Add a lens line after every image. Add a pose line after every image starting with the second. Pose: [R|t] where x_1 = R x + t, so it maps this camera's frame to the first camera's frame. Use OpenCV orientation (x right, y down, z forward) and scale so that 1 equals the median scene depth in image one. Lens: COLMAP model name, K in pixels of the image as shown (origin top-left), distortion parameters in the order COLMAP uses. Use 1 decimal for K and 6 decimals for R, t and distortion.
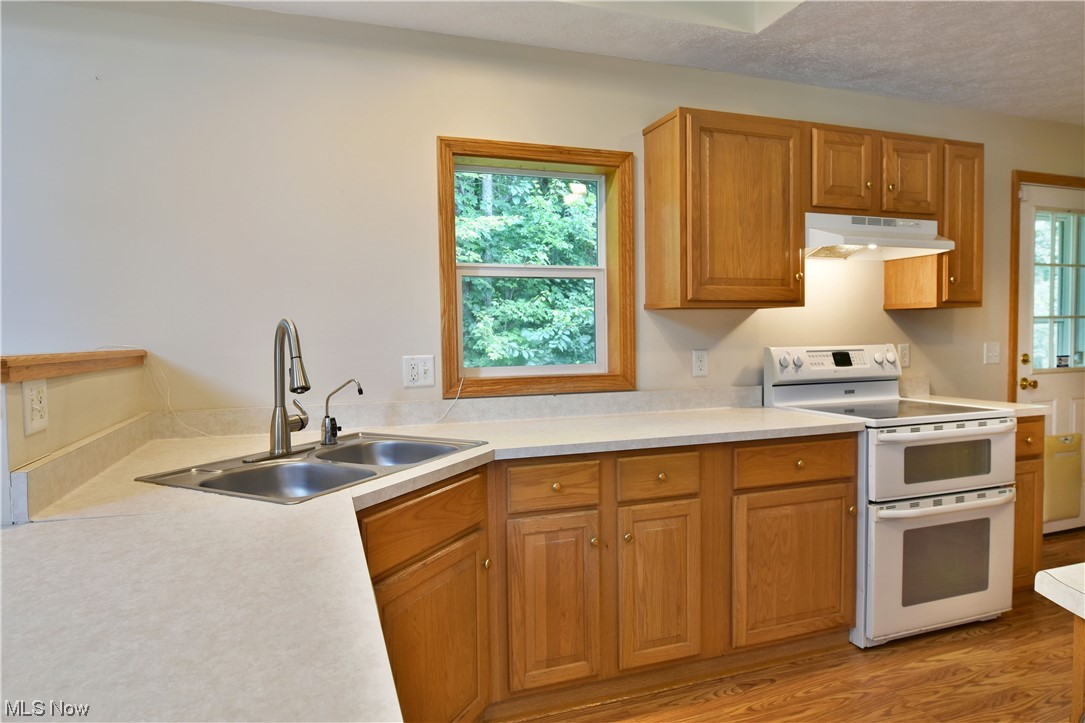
lens RADIAL K [[658.2, 0, 543.2], [0, 658.2, 360.6], [0, 0, 1]] dist [-0.012100, -0.004972]
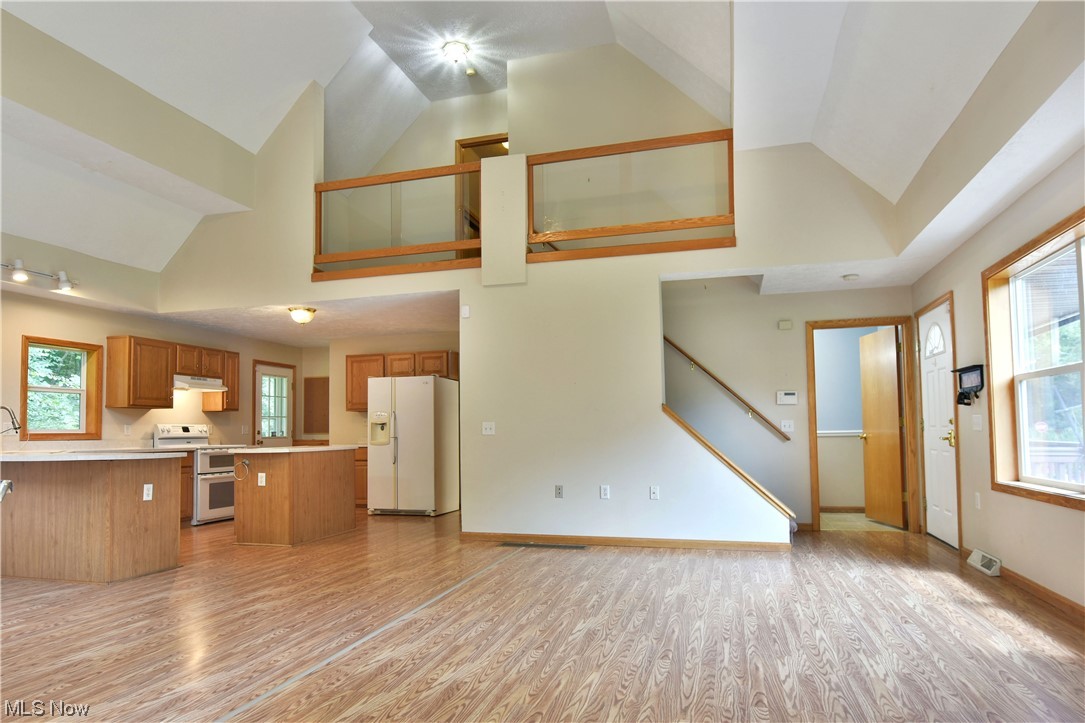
lens RADIAL K [[647.0, 0, 556.2], [0, 647.0, 402.7], [0, 0, 1]] dist [-0.005939, -0.006094]
pose [[0.553300, 0.043590, 0.831840, -0.929659], [0.042280, 0.995873, -0.080308, 0.171890], [-0.831908, 0.079605, 0.549174, -1.755423]]
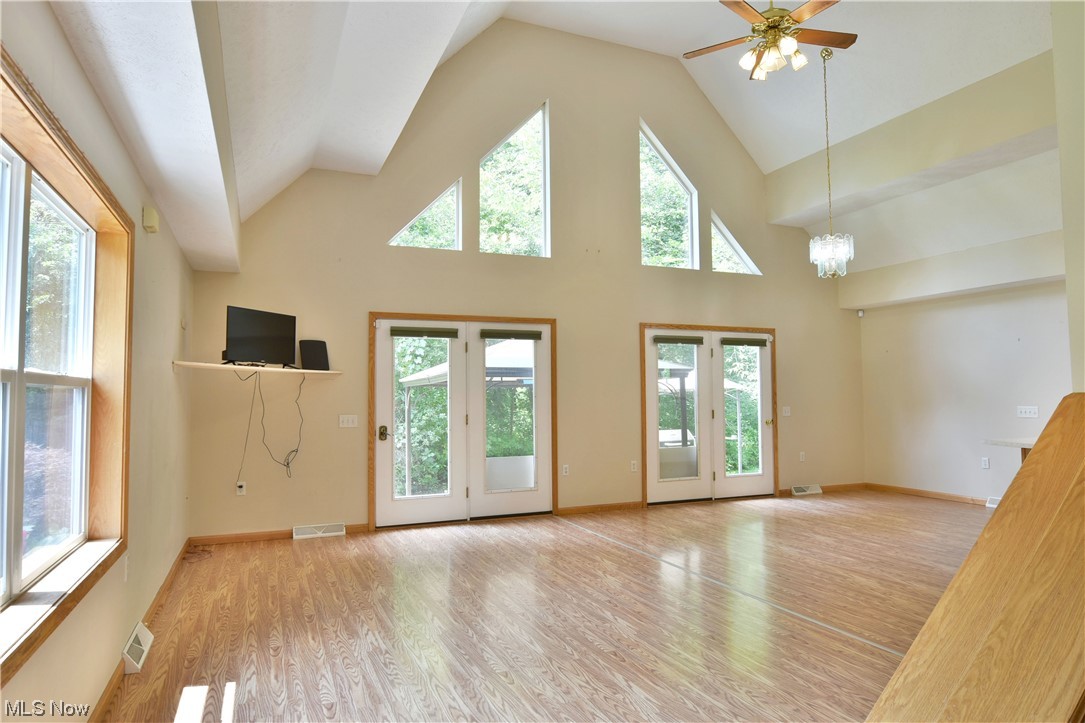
lens RADIAL K [[670.4, 0, 526.4], [0, 670.4, 360.1], [0, 0, 1]] dist [0.008221, -0.000037]
pose [[0.059458, -0.042052, -0.997345, 1.505984], [-0.034881, 0.998415, -0.044176, 0.027039], [0.997621, 0.037415, 0.057897, -1.389415]]
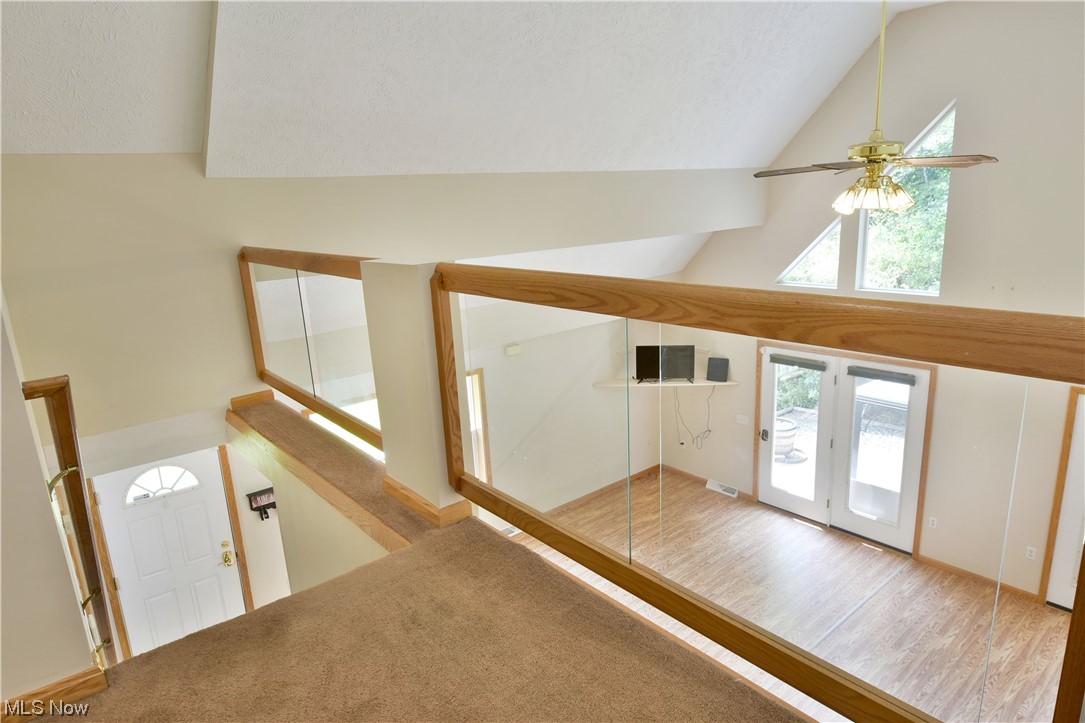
lens RADIAL K [[644.0, 0, 549.8], [0, 644.0, 362.5], [0, 0, 1]] dist [-0.014864, -0.002405]
pose [[-0.934664, 0.142640, -0.325663, 0.904840], [0.048135, 0.958325, 0.281596, -0.949951], [0.352258, 0.247522, -0.902578, 0.393955]]
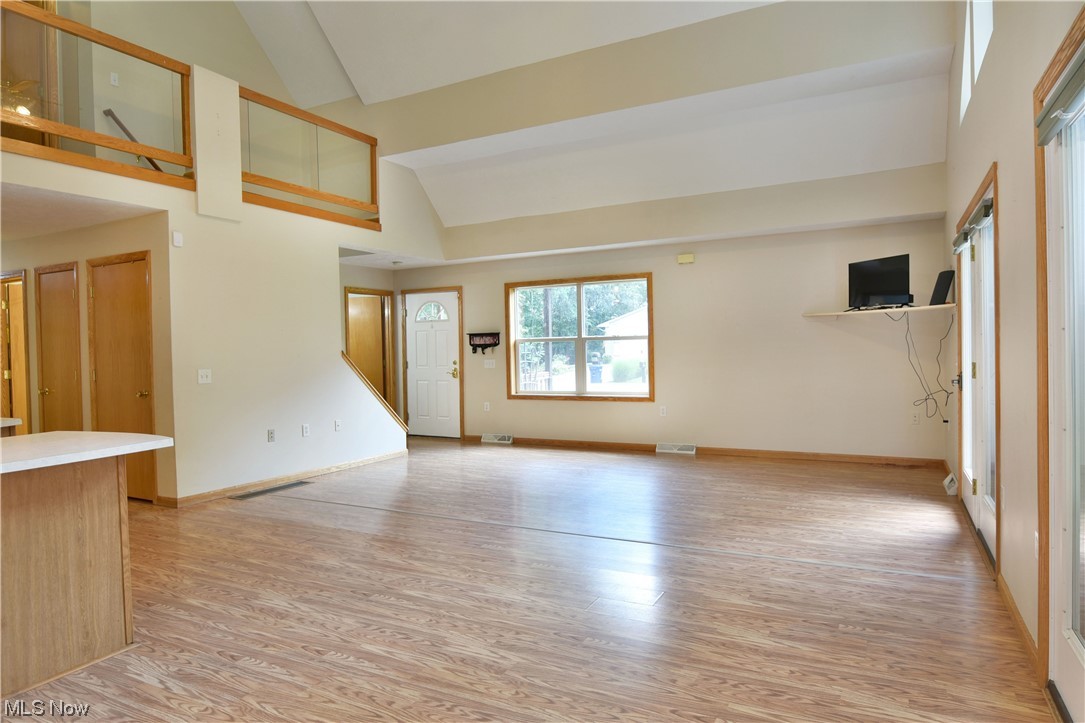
lens RADIAL K [[644.8, 0, 533.6], [0, 644.8, 361.5], [0, 0, 1]] dist [-0.015495, -0.003602]
pose [[-0.677910, 0.013081, 0.735029, -1.330152], [0.062926, 0.997205, 0.040288, 0.012705], [-0.732447, 0.073564, -0.676838, 0.224809]]
